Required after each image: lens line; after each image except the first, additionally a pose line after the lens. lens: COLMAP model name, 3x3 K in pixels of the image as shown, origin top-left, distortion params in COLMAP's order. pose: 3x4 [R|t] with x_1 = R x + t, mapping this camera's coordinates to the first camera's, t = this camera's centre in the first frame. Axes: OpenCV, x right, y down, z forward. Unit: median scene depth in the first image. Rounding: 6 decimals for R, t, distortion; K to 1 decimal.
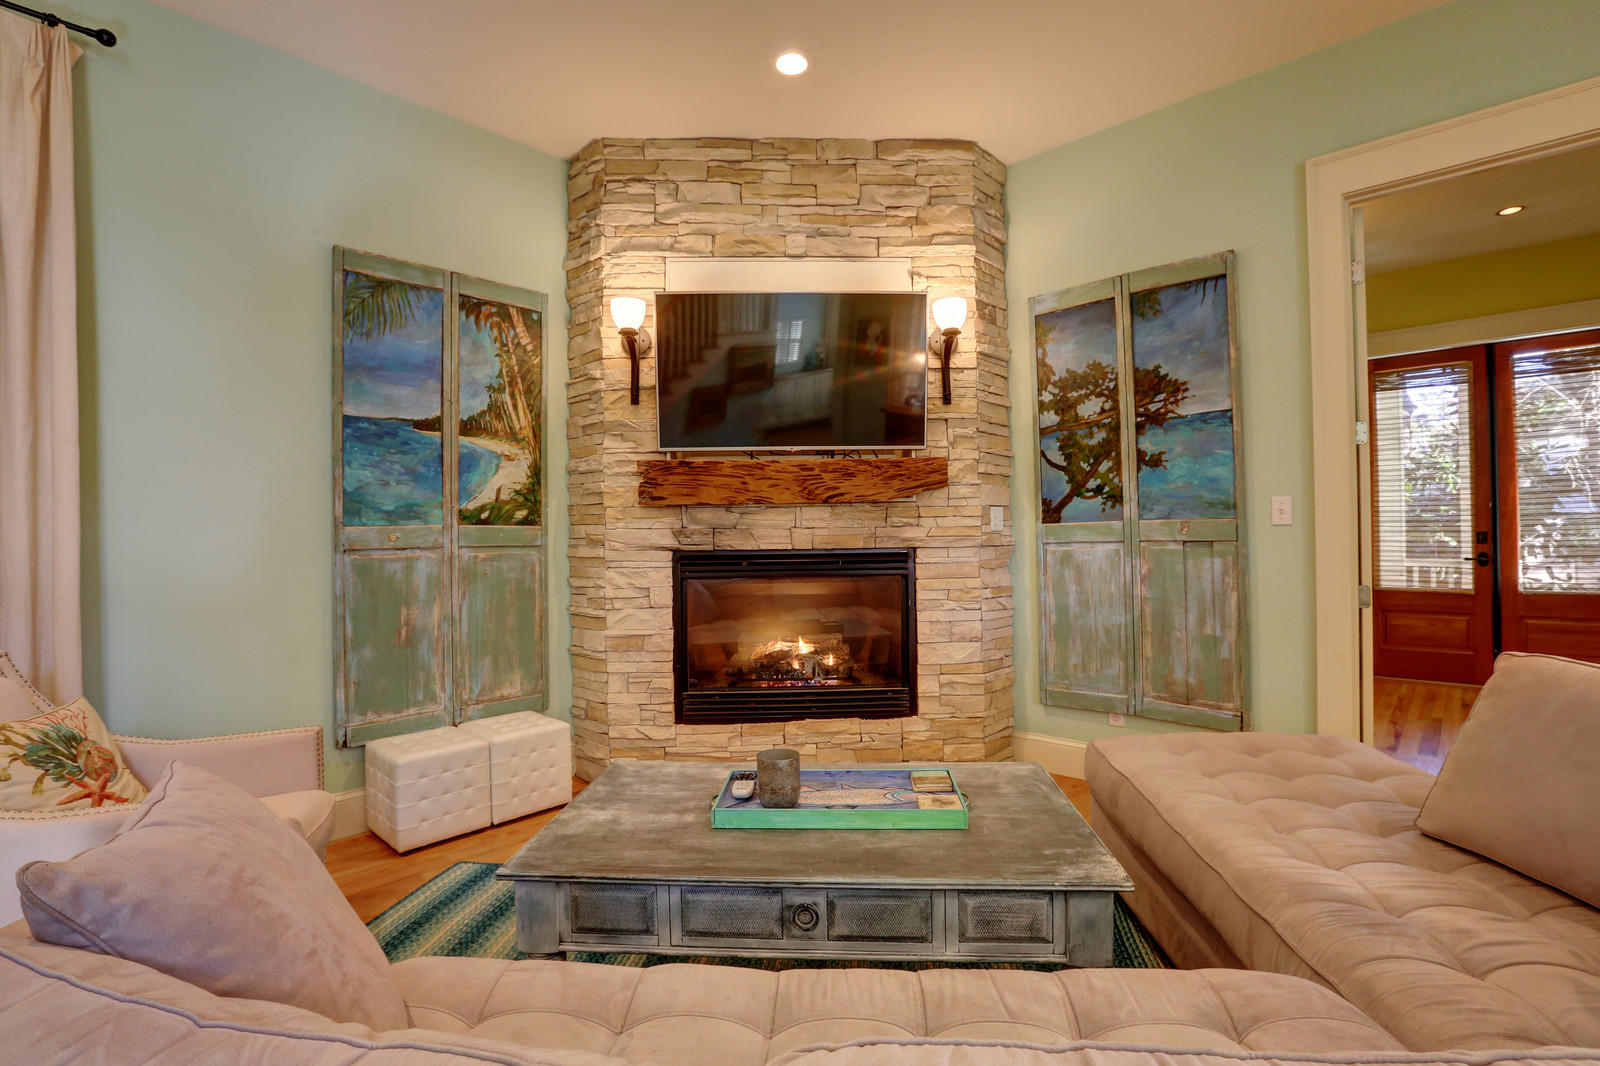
lens RADIAL K [[756.7, 0, 798.6], [0, 756.7, 529.0], [0, 0, 1]] dist [-0.039575, 0.013221]
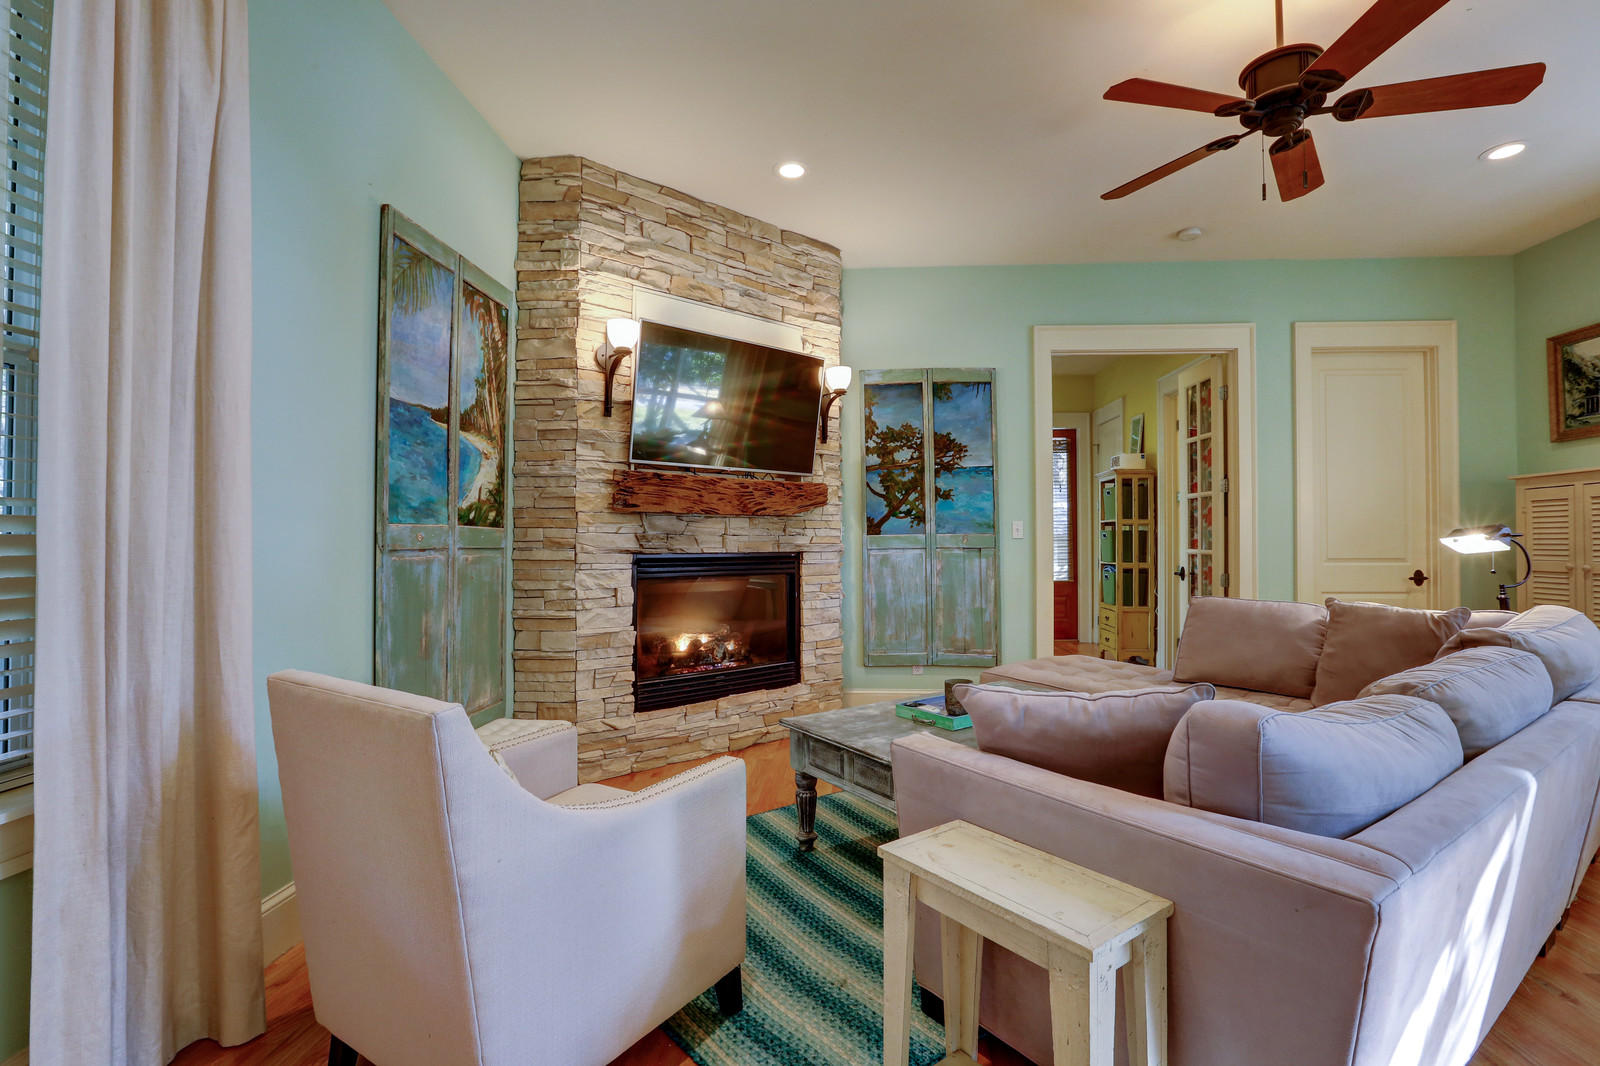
lens RADIAL K [[756.7, 0, 789.7], [0, 756.7, 531.8], [0, 0, 1]] dist [-0.039575, 0.013221]
pose [[0.775843, 0.021153, 0.630572, -0.683285], [-0.011863, 0.999750, -0.018942, 0.015195], [-0.630815, 0.007216, 0.775900, 0.011870]]
